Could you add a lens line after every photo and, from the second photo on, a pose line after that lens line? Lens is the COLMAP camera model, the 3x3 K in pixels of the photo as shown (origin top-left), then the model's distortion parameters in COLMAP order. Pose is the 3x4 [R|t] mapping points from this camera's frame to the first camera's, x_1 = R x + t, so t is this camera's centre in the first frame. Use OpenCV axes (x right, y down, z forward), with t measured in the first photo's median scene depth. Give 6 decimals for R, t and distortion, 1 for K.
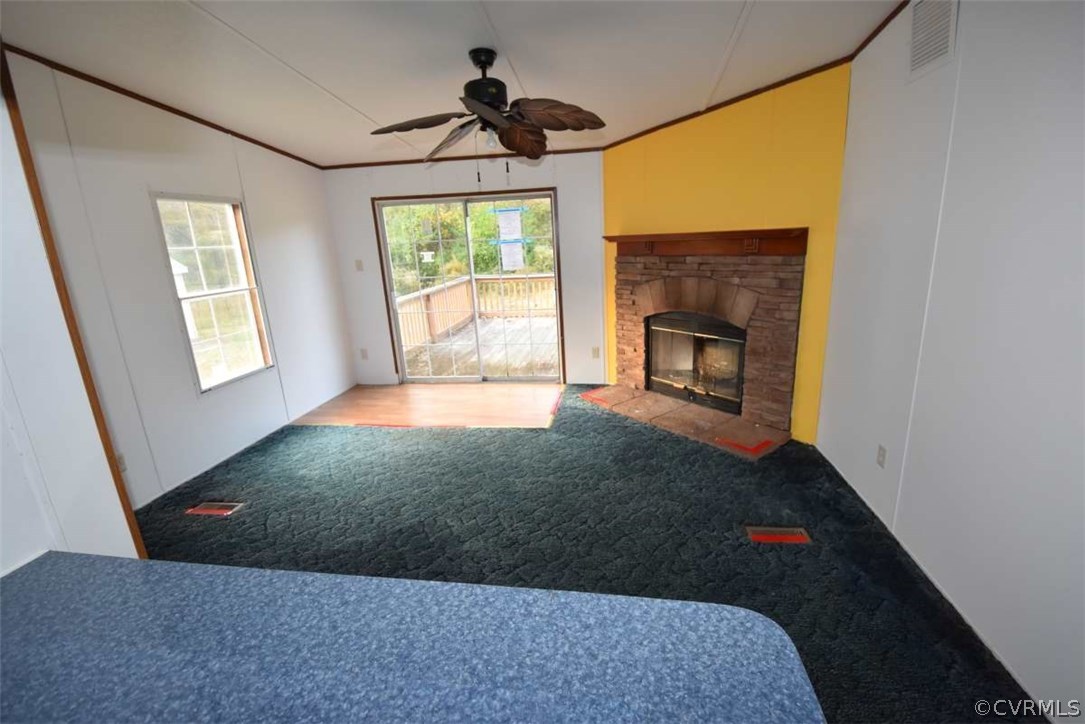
lens RADIAL K [[477.9, 0, 551.0], [0, 477.9, 361.8], [0, 0, 1]] dist [0.001469, -0.012702]
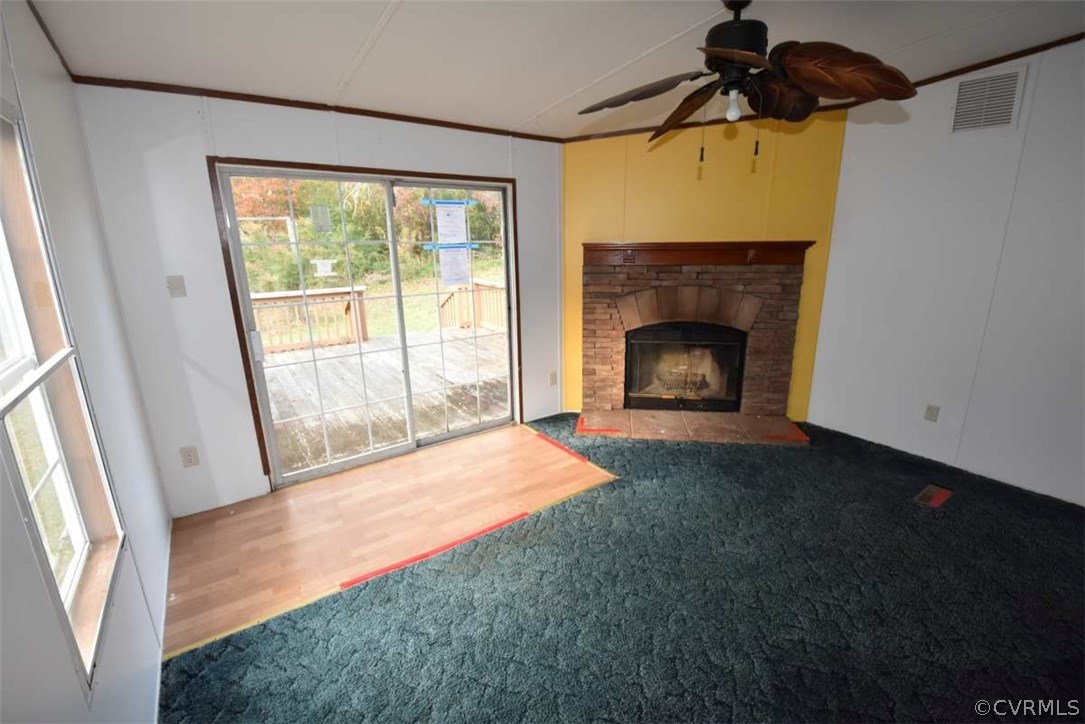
lens RADIAL K [[477.9, 0, 555.8], [0, 477.9, 360.6], [0, 0, 1]] dist [0.001469, -0.012702]
pose [[0.711417, -0.137954, 0.689097, -0.619158], [0.156026, 0.987077, 0.036528, -0.104106], [-0.685231, 0.081530, 0.723748, 0.481199]]
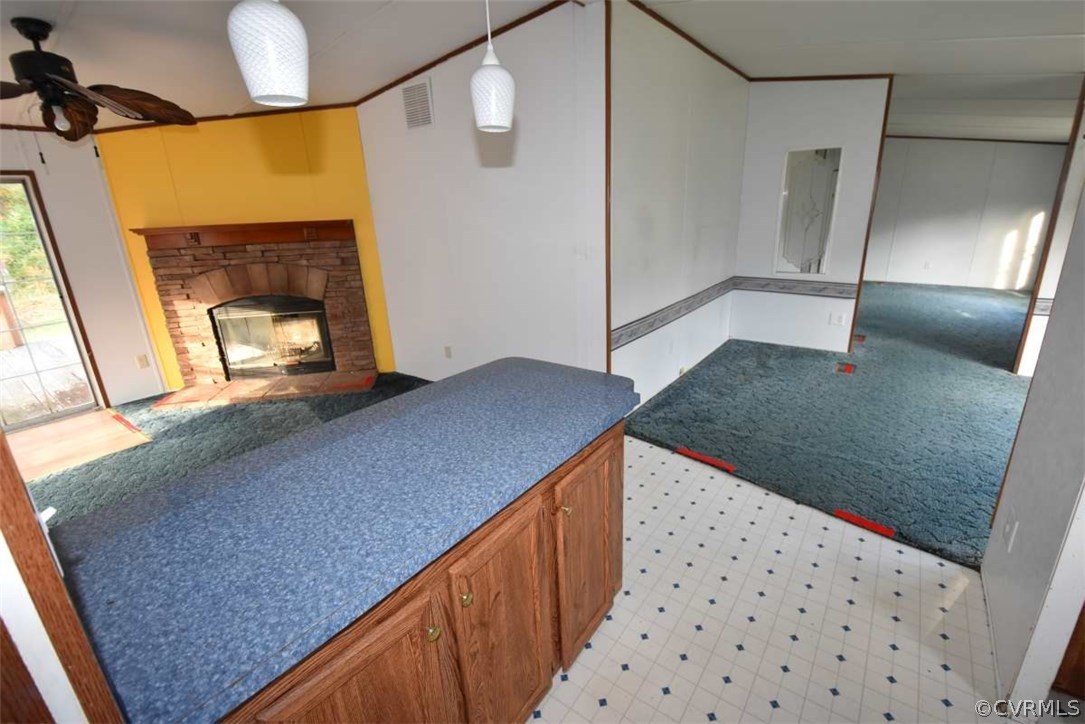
lens RADIAL K [[477.9, 0, 562.7], [0, 477.9, 363.1], [0, 0, 1]] dist [0.001469, -0.012702]
pose [[0.456084, -0.243835, 0.855881, -0.390639], [0.239345, 0.959906, 0.145928, 0.053769], [-0.857147, 0.138295, 0.496158, -0.131596]]
